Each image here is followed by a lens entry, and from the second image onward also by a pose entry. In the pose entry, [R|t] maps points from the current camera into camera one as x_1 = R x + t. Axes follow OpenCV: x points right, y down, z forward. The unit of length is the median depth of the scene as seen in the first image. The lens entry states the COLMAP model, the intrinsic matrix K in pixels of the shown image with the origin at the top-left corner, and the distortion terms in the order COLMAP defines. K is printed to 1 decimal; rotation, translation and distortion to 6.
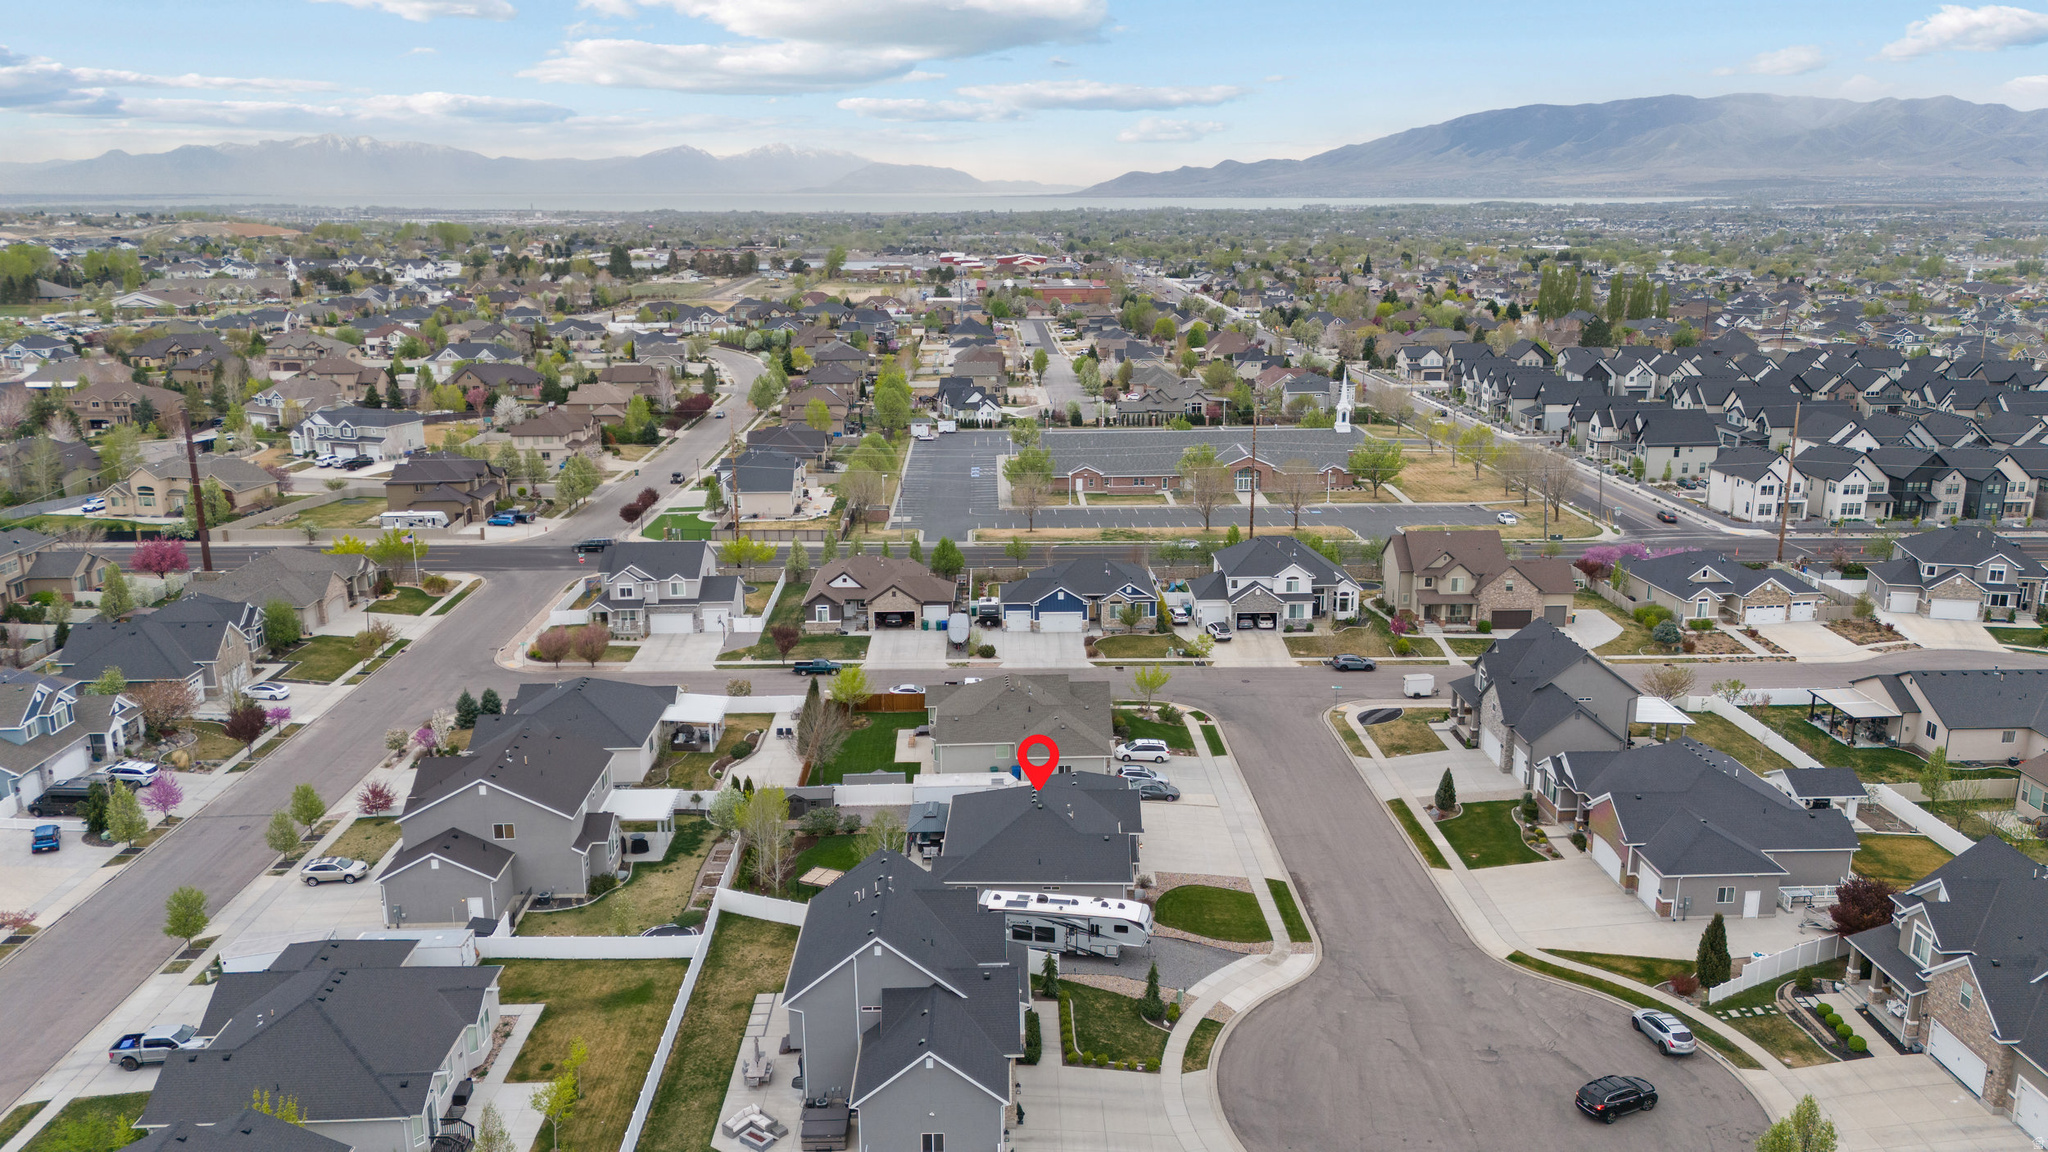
lens RADIAL K [[1497.2, 0, 1027.0], [0, 1497.2, 566.8], [0, 0, 1]] dist [0.095410, -0.099296]
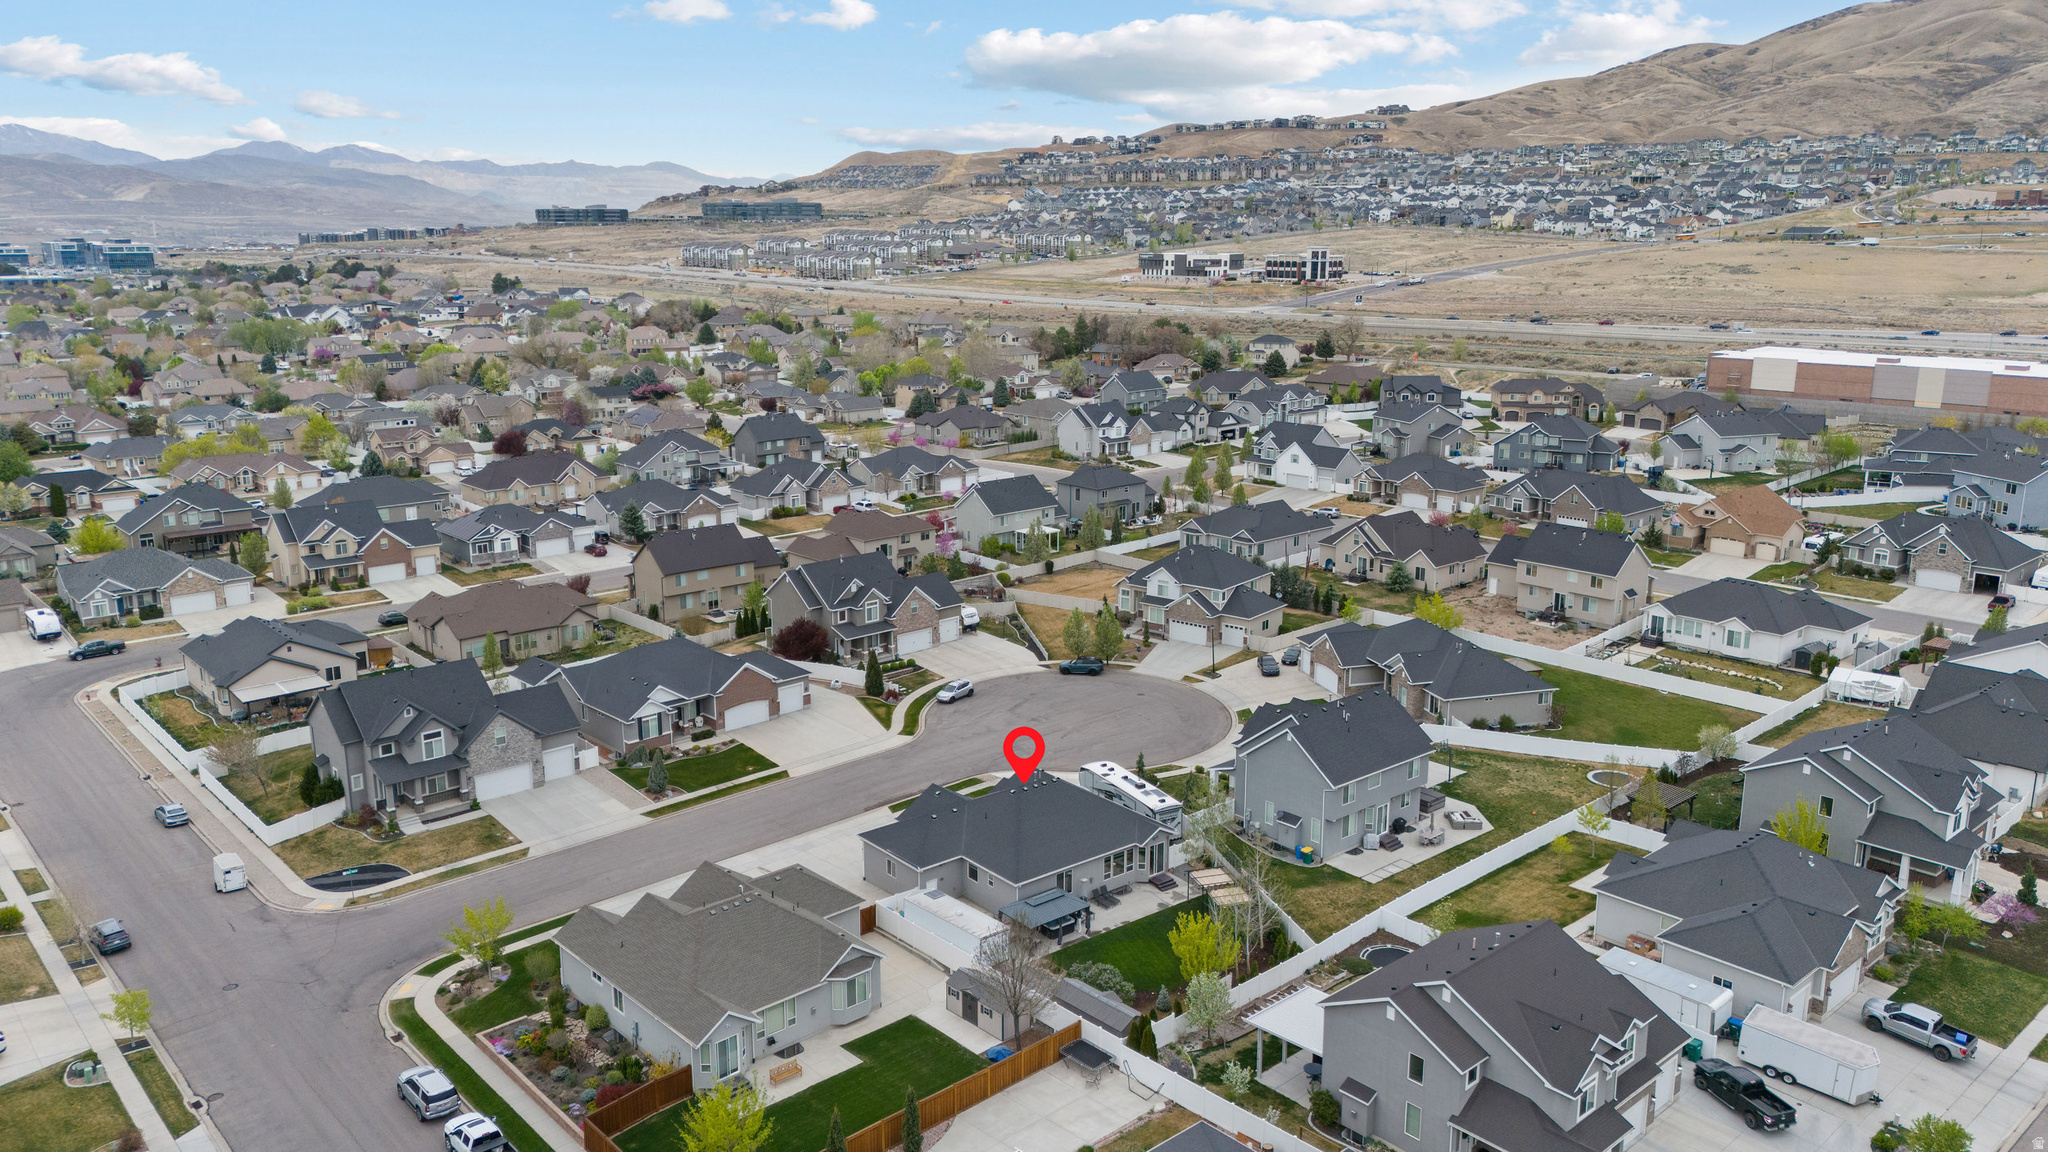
lens RADIAL K [[1497.2, 0, 1027.0], [0, 1497.2, 566.8], [0, 0, 1]] dist [0.095410, -0.099296]
pose [[-0.644666, -0.165578, 0.746318, -0.450649], [0.192257, 0.909768, 0.367912, -0.222056], [-0.739894, 0.380665, -0.554663, 0.952657]]
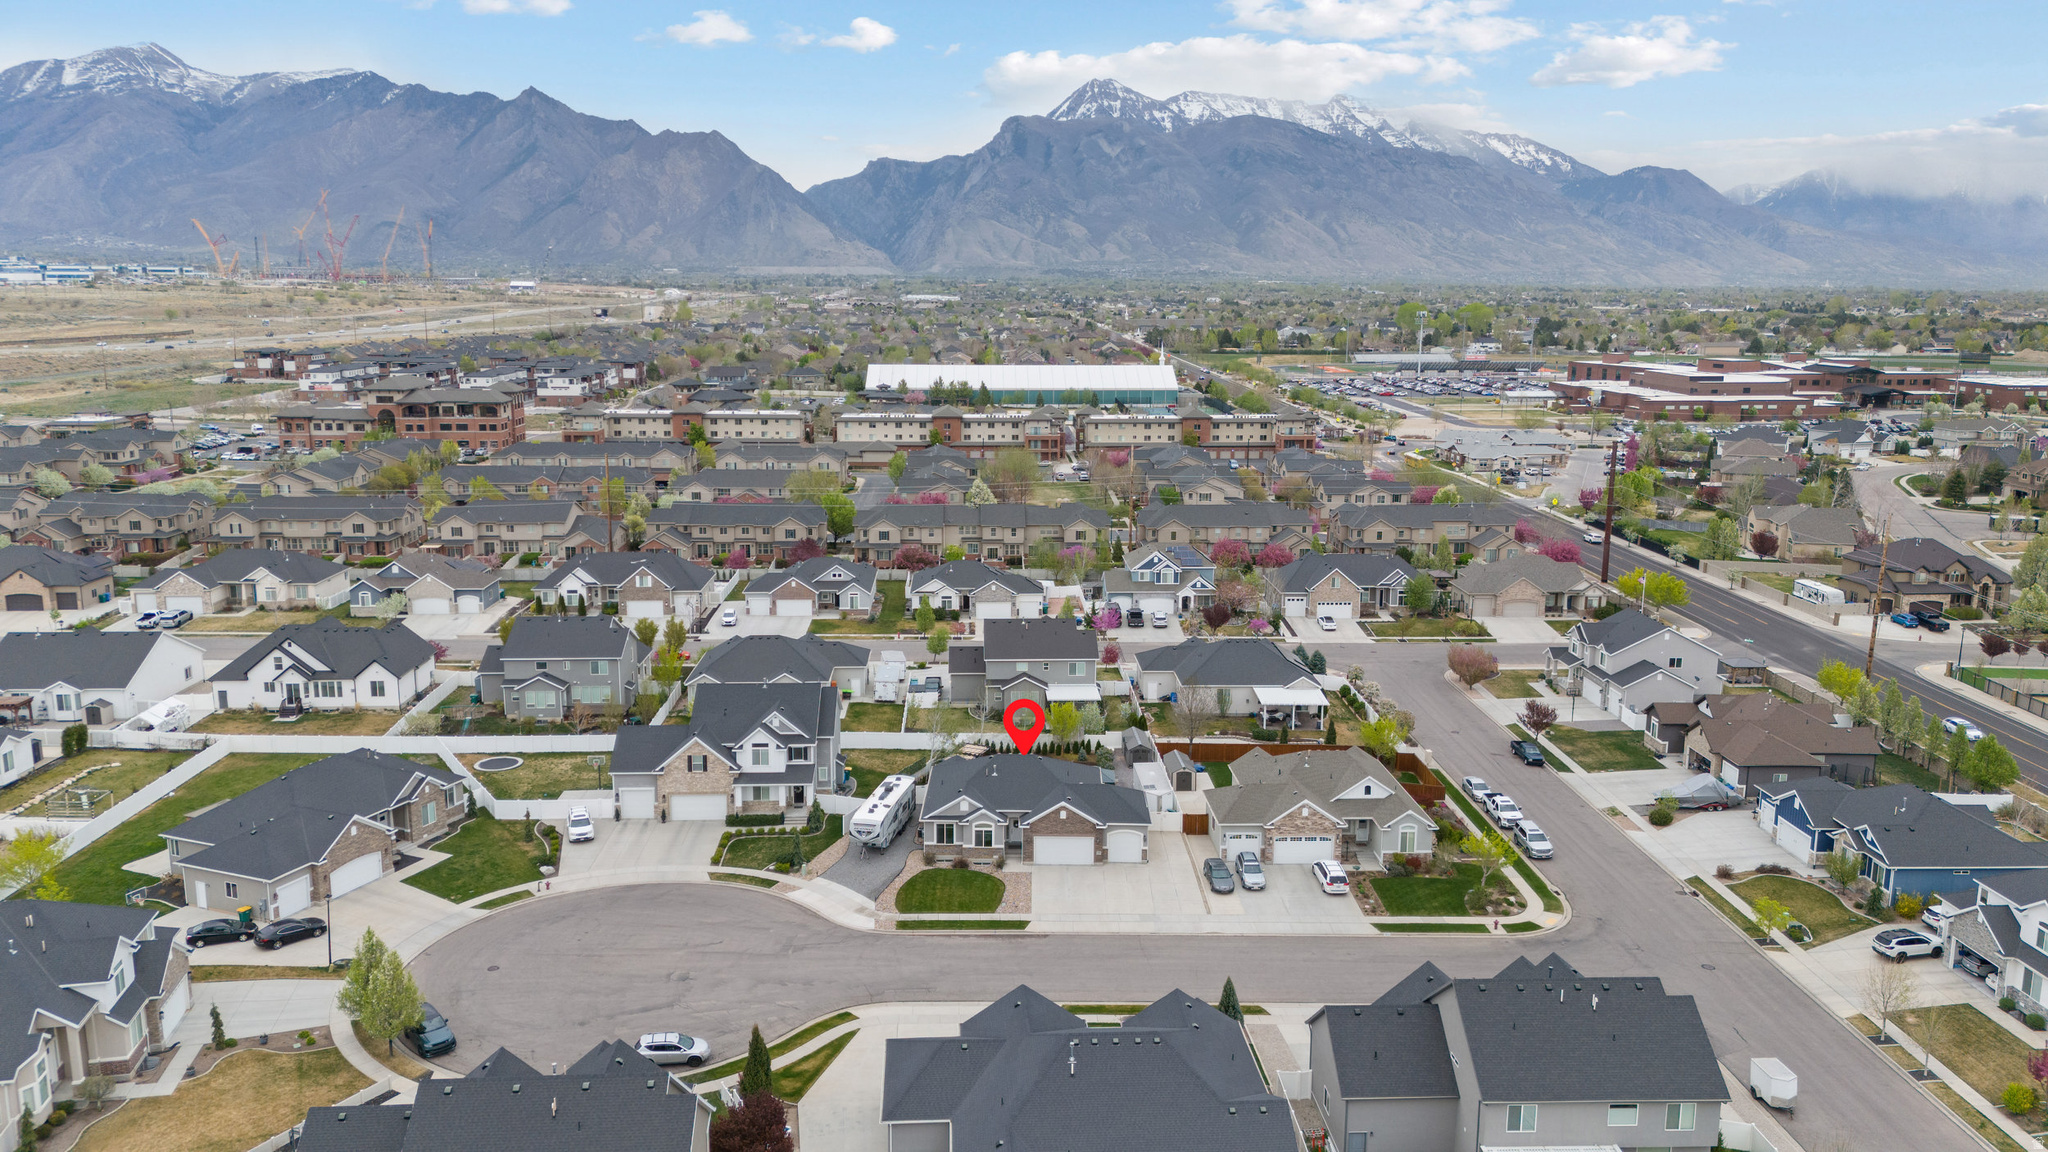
lens RADIAL K [[1497.2, 0, 1027.0], [0, 1497.2, 566.8], [0, 0, 1]] dist [0.095410, -0.099296]
pose [[0.008874, 0.194557, -0.980851, 0.706739], [-0.251260, 0.949854, 0.186136, -0.130030], [0.967879, 0.244797, 0.057313, 0.573179]]
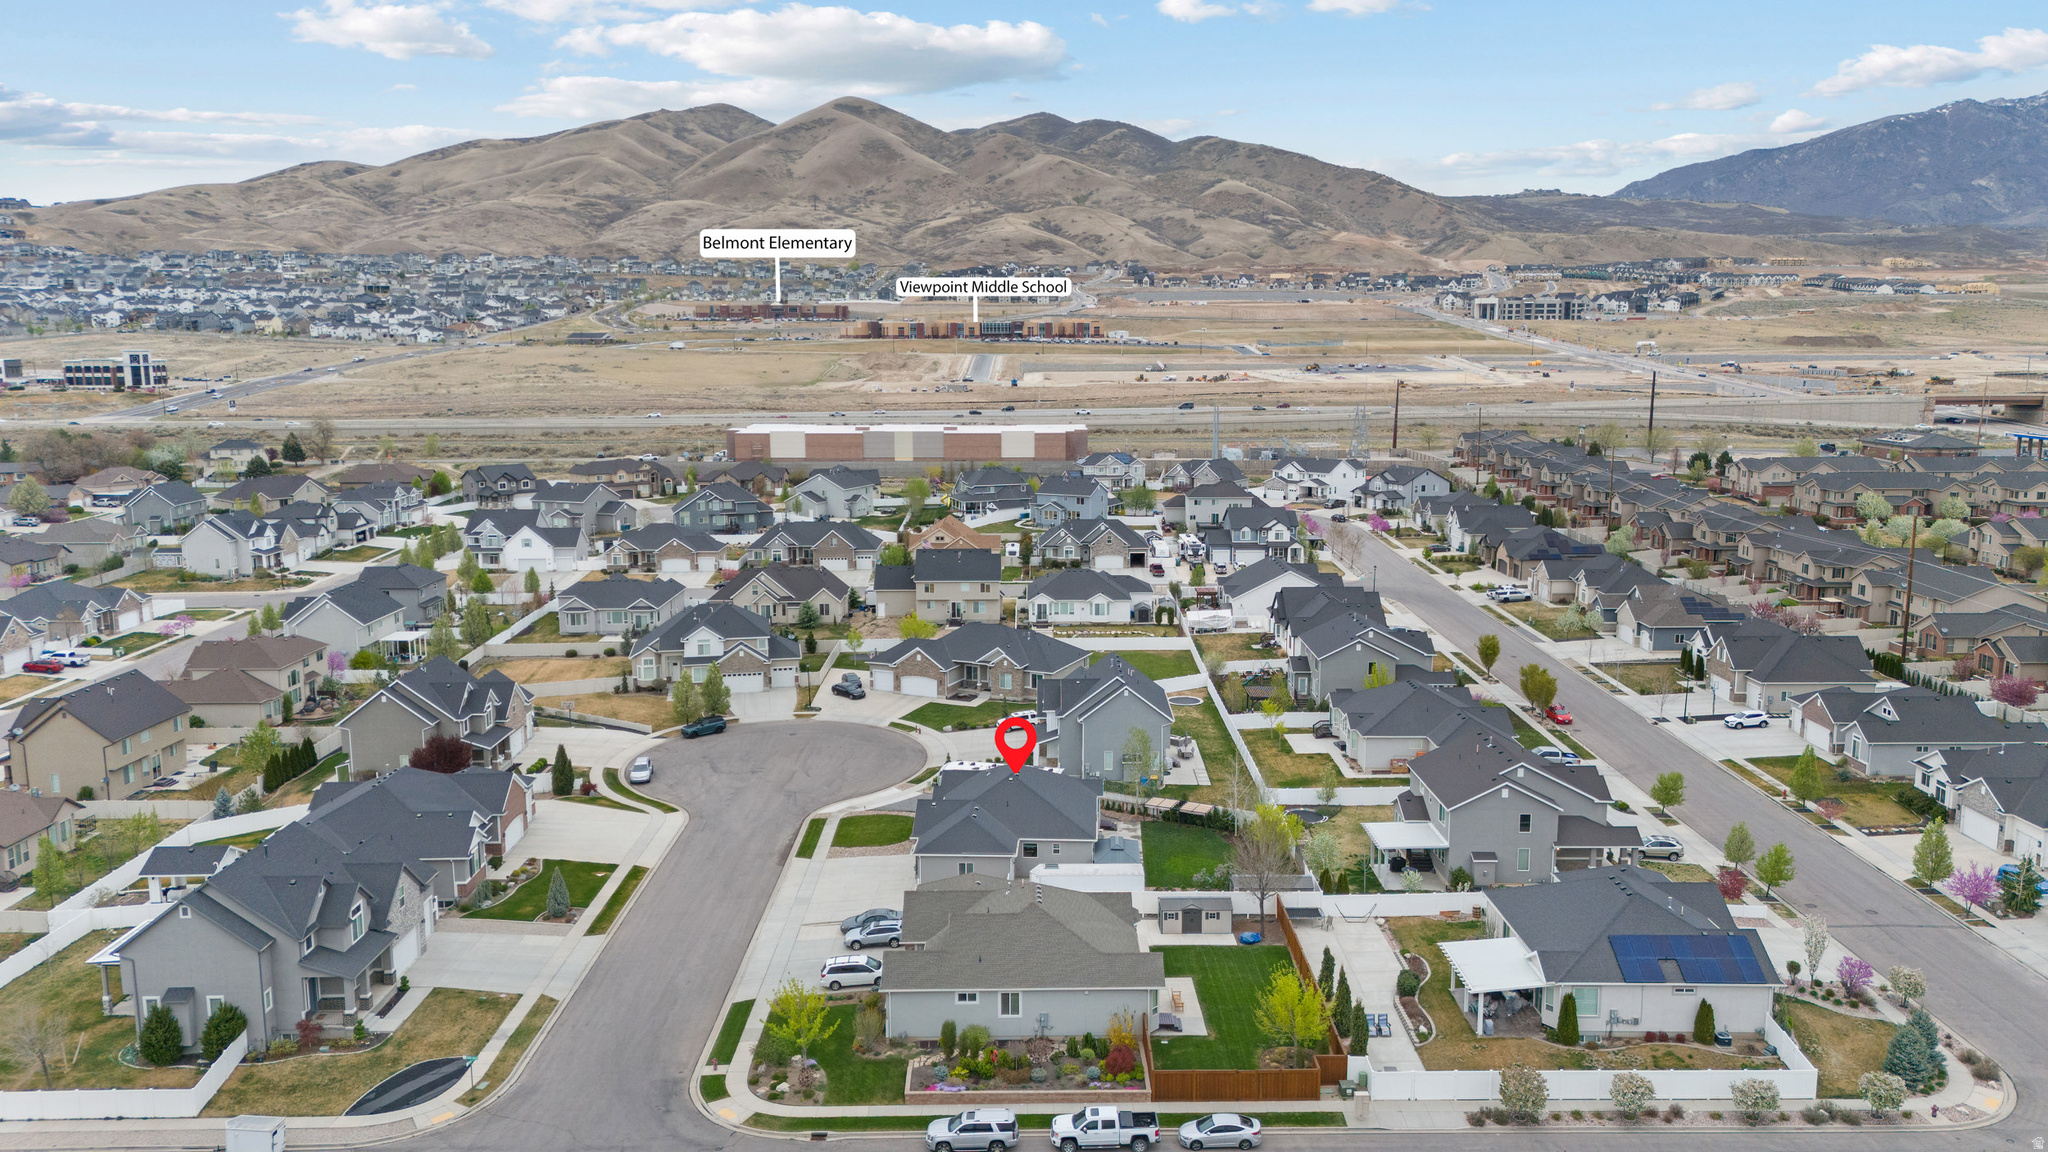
lens RADIAL K [[1497.2, 0, 1027.0], [0, 1497.2, 566.8], [0, 0, 1]] dist [0.095410, -0.099296]
pose [[-0.999485, 0.005773, 0.031574, -0.024209], [0.017764, 0.918800, 0.394324, -0.276475], [-0.026734, 0.394682, -0.918429, 1.252988]]
